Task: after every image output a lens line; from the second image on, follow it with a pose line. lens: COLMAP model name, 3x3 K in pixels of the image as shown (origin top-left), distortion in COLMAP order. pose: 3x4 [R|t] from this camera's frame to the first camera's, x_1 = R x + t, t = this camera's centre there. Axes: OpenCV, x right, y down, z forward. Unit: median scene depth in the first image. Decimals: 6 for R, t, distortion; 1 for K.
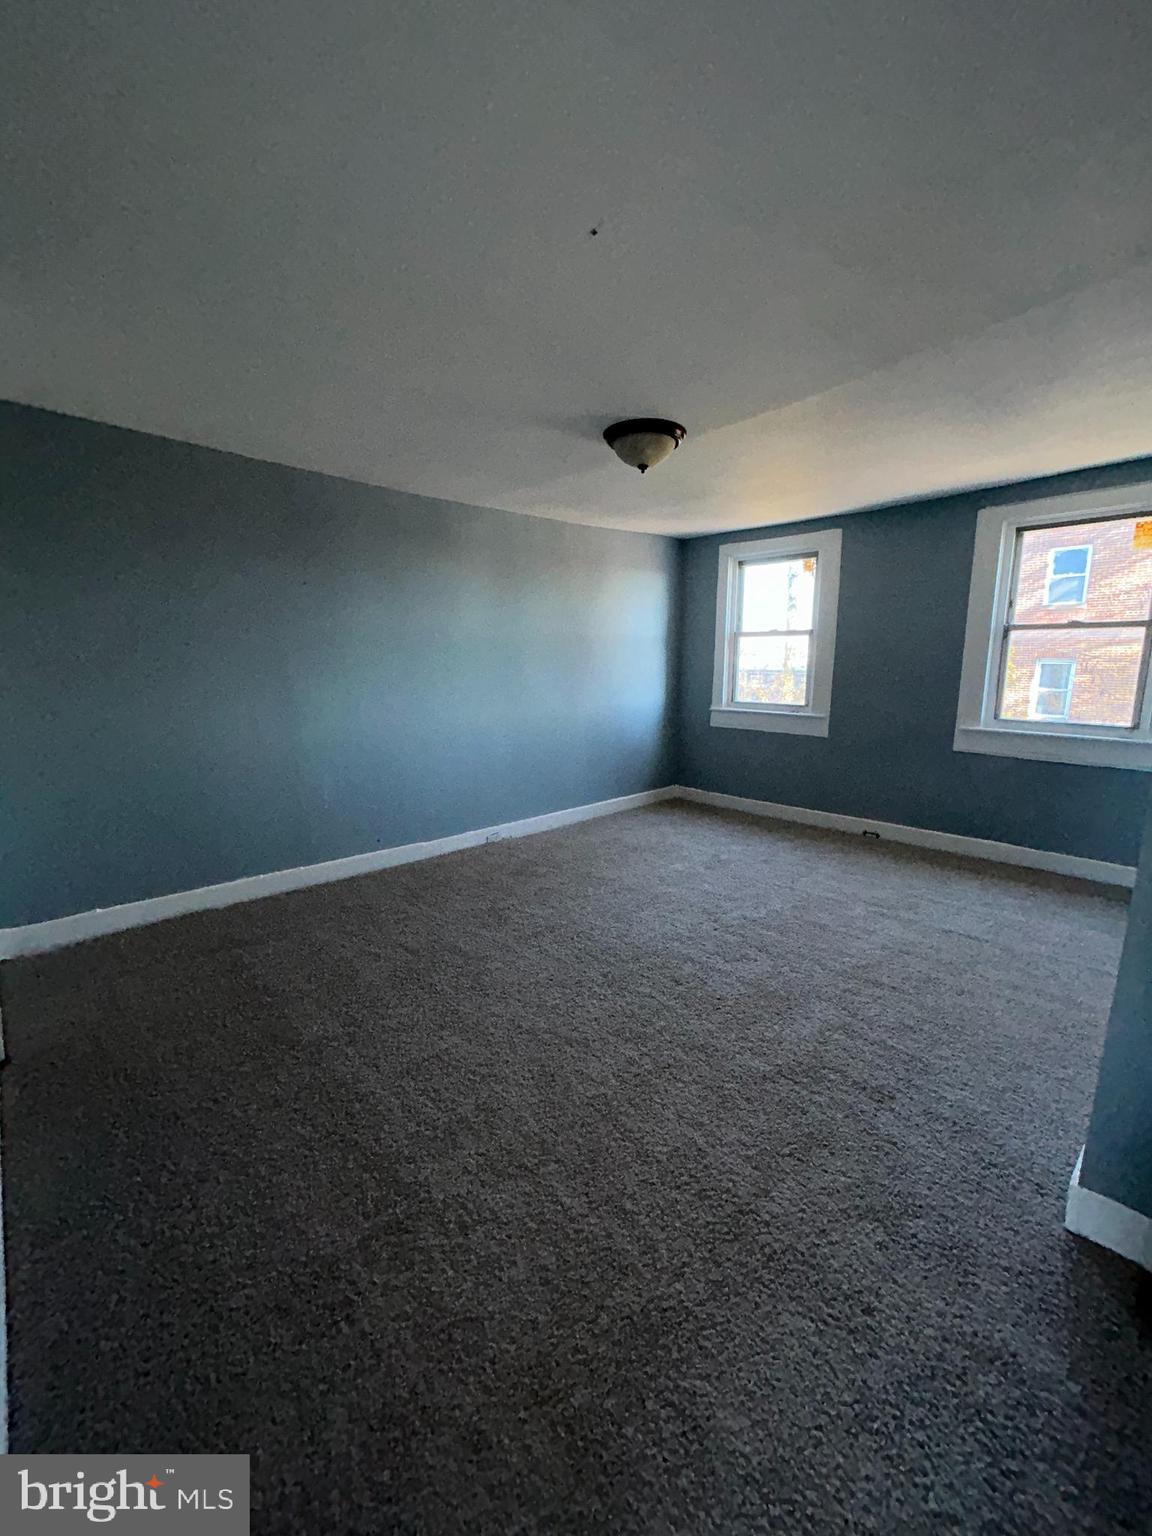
lens RADIAL K [[618.9, 0, 585.8], [0, 618.9, 765.3], [0, 0, 1]] dist [-0.000775, -0.000708]
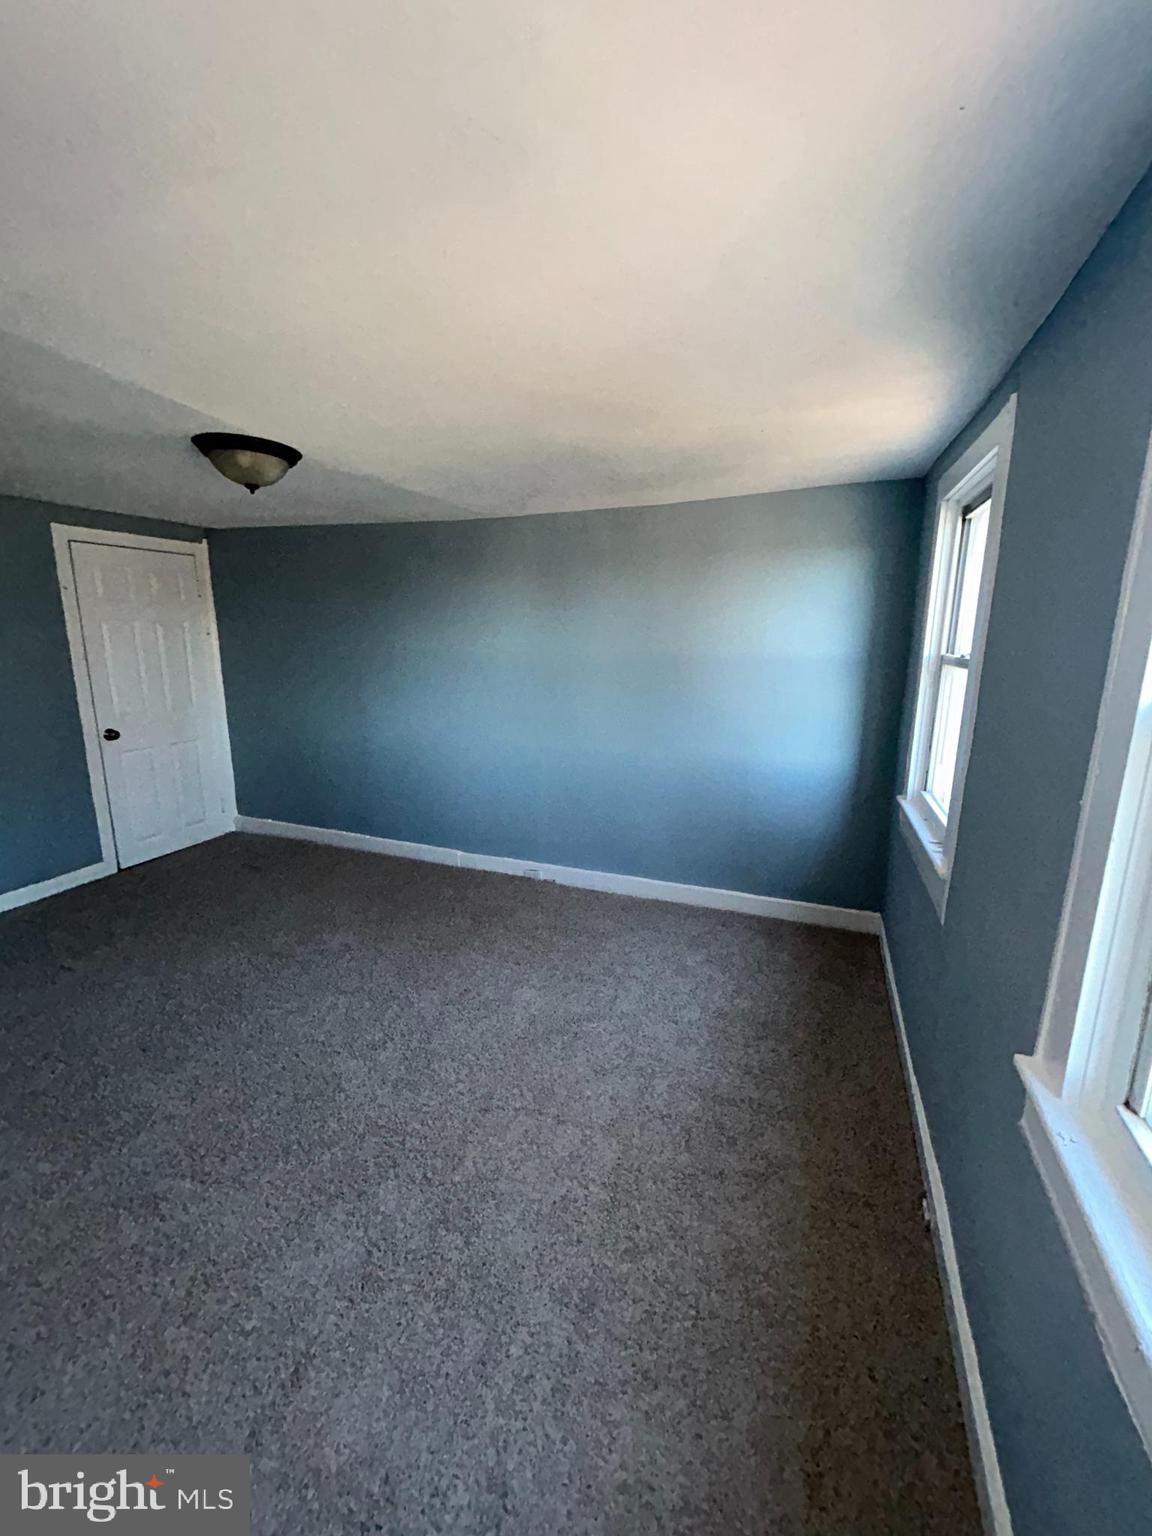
lens RADIAL K [[618.9, 0, 585.8], [0, 618.9, 765.3], [0, 0, 1]] dist [-0.000775, -0.000708]
pose [[0.417744, 0.184165, -0.889704, 0.676550], [-0.157434, 0.979101, 0.128750, -0.172686], [0.894821, 0.086286, 0.438008, 0.655544]]
